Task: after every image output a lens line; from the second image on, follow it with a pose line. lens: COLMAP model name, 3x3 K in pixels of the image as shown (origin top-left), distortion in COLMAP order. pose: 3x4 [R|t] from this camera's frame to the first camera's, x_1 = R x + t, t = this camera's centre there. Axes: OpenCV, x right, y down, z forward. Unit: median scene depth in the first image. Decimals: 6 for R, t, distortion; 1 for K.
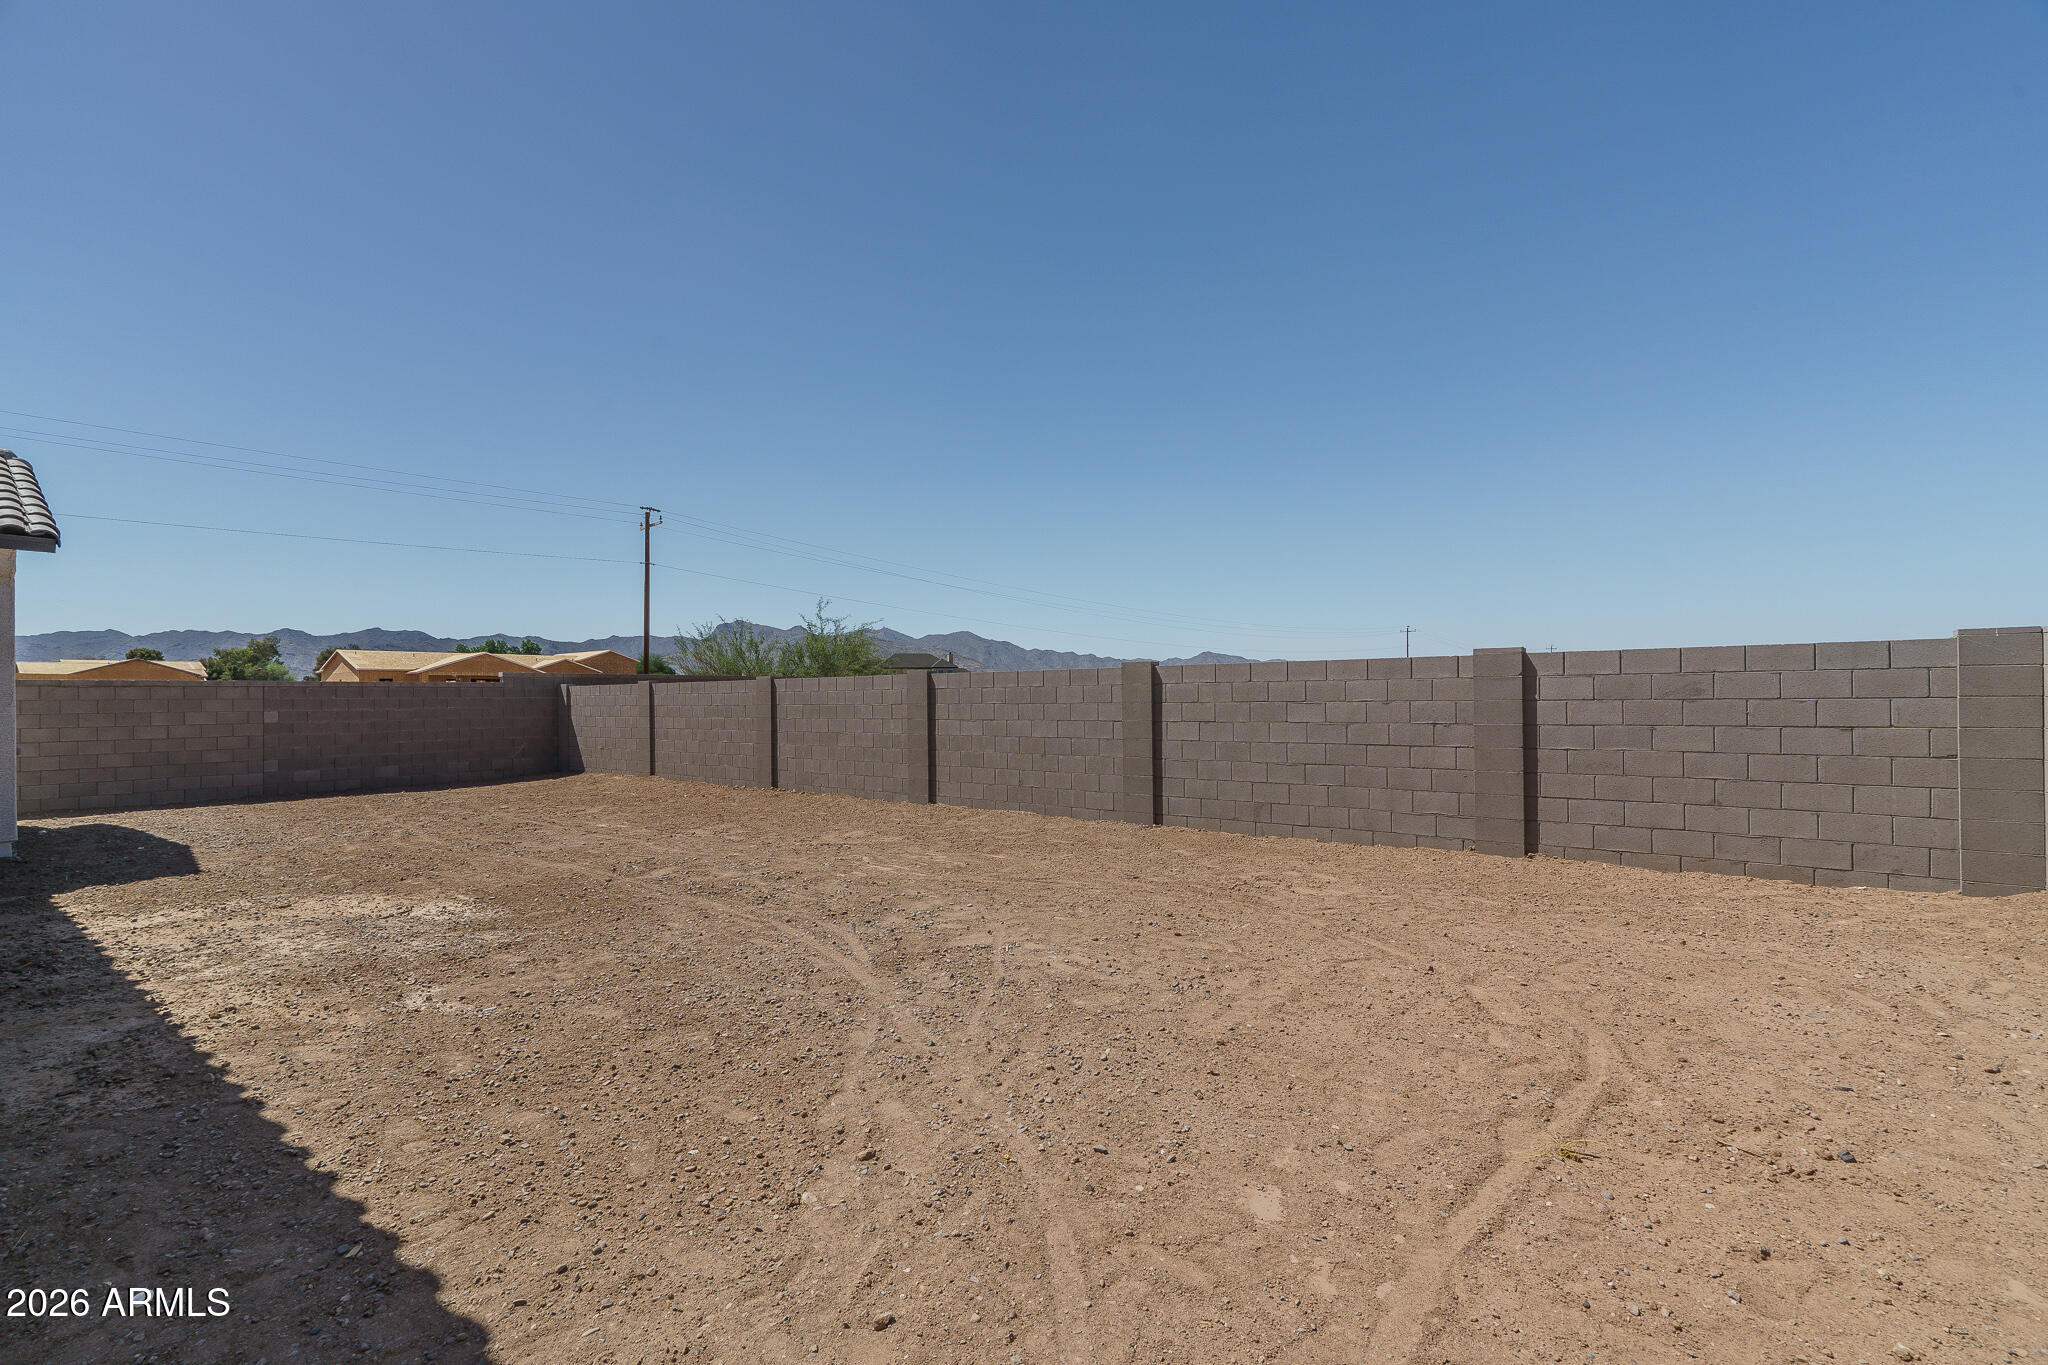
lens RADIAL K [[922.3, 0, 1013.4], [0, 922.3, 684.0], [0, 0, 1]] dist [0.001734, 0.000336]
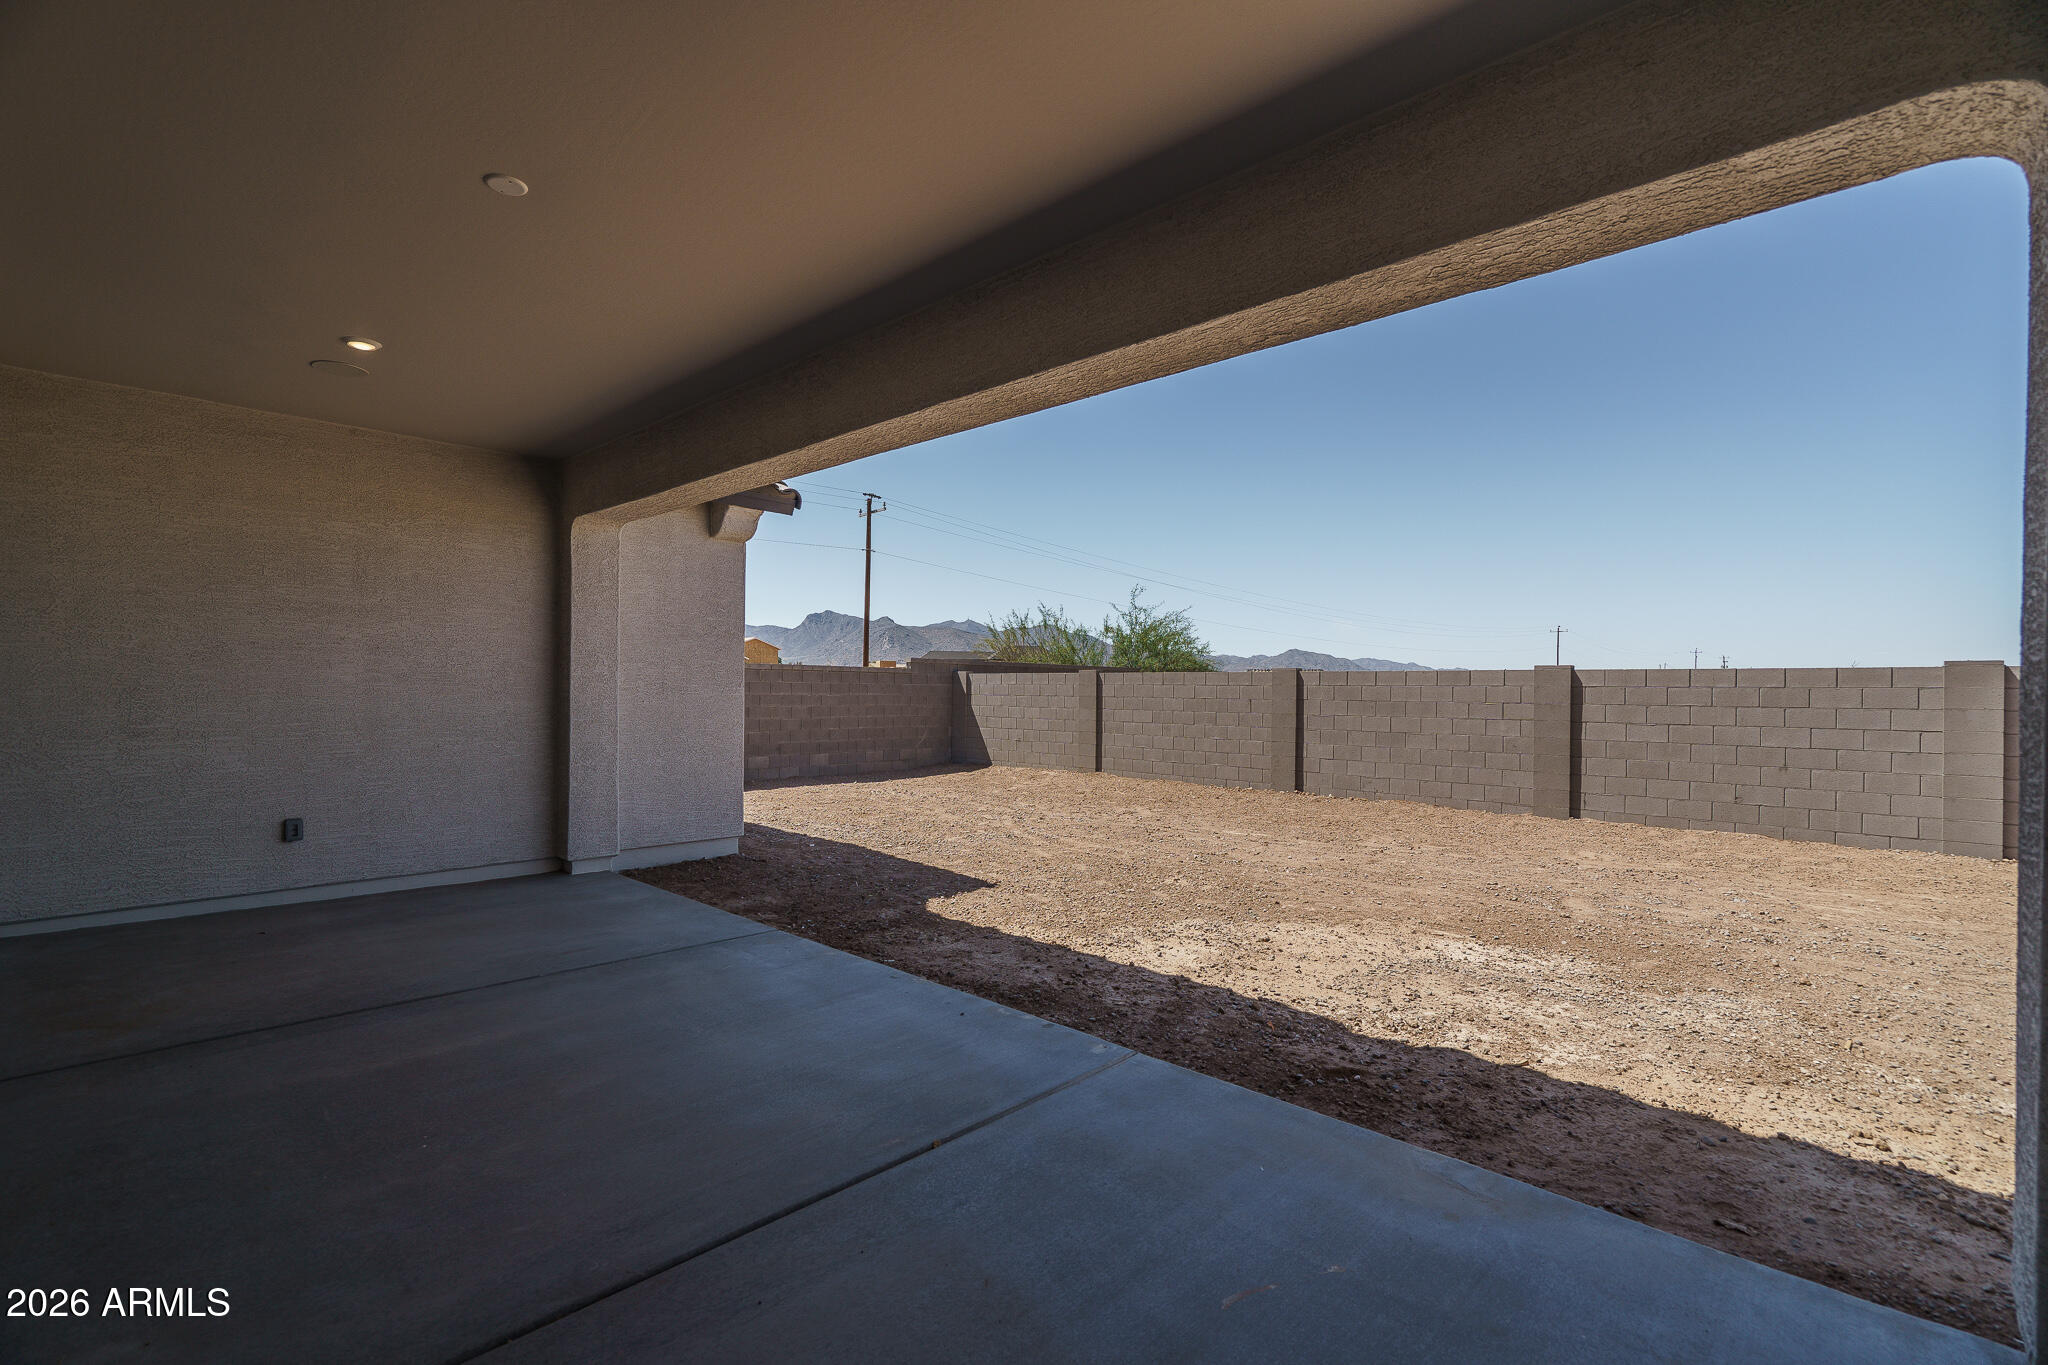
lens RADIAL K [[922.3, 0, 1032.7], [0, 922.3, 685.3], [0, 0, 1]] dist [0.001734, 0.000336]
pose [[0.996798, 0.021056, -0.077136, -0.430174], [-0.020466, 0.999755, 0.008438, 0.006053], [0.077294, -0.006832, 0.996985, 0.077539]]
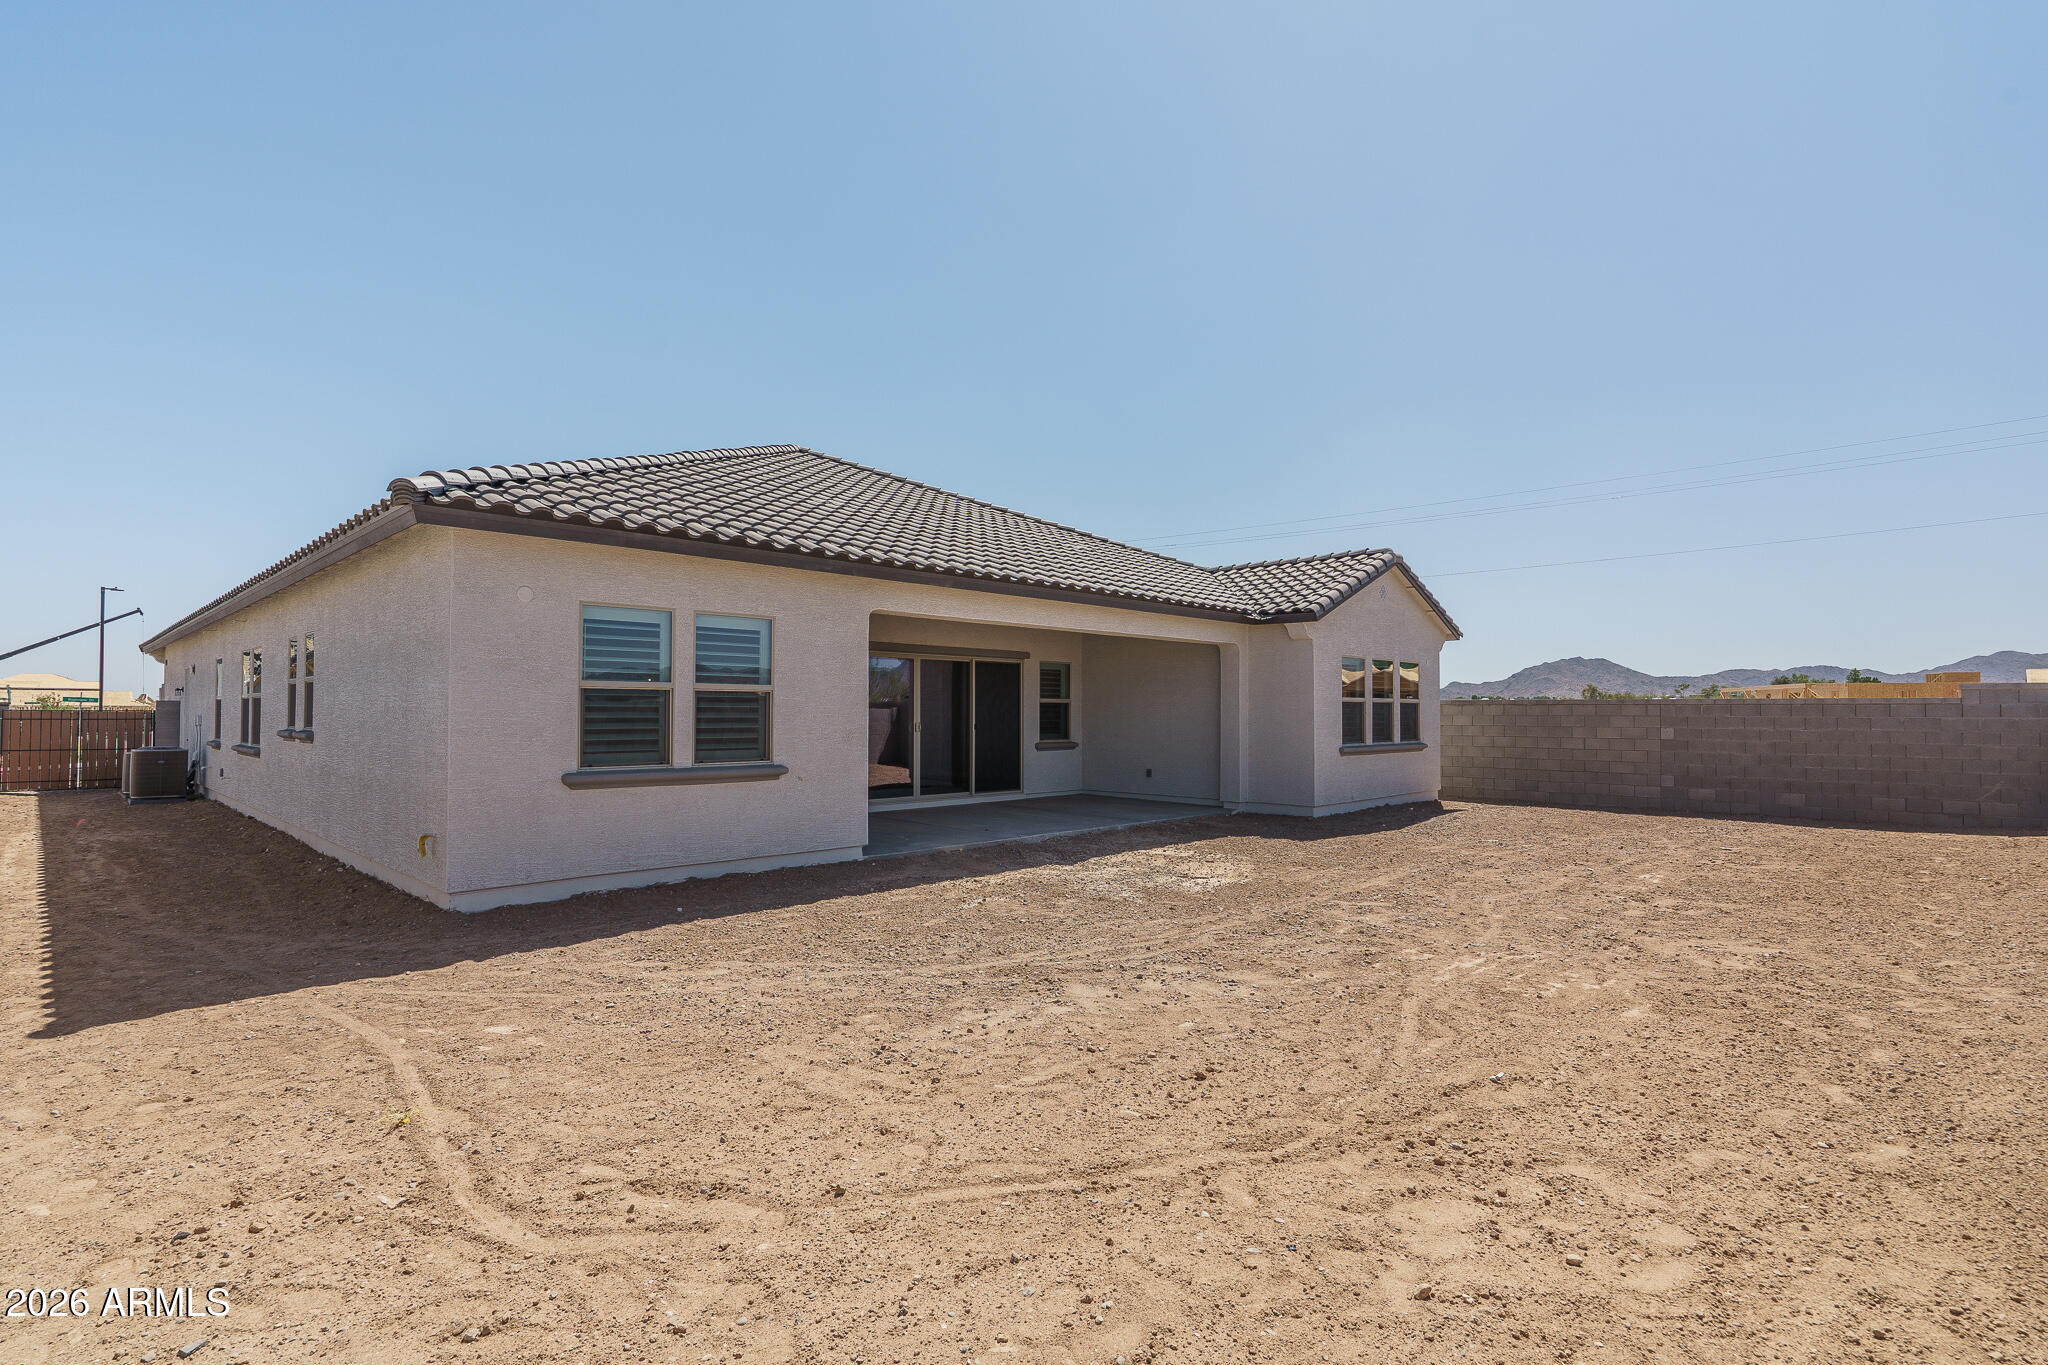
lens RADIAL K [[985.7, 0, 1023.0], [0, 985.7, 693.8], [0, 0, 1]] dist [0.000476, -0.000683]
pose [[-0.104121, -0.008345, -0.994530, 0.376432], [0.011040, 0.999893, -0.009545, -0.006316], [0.994503, -0.011974, -0.104018, 0.407054]]
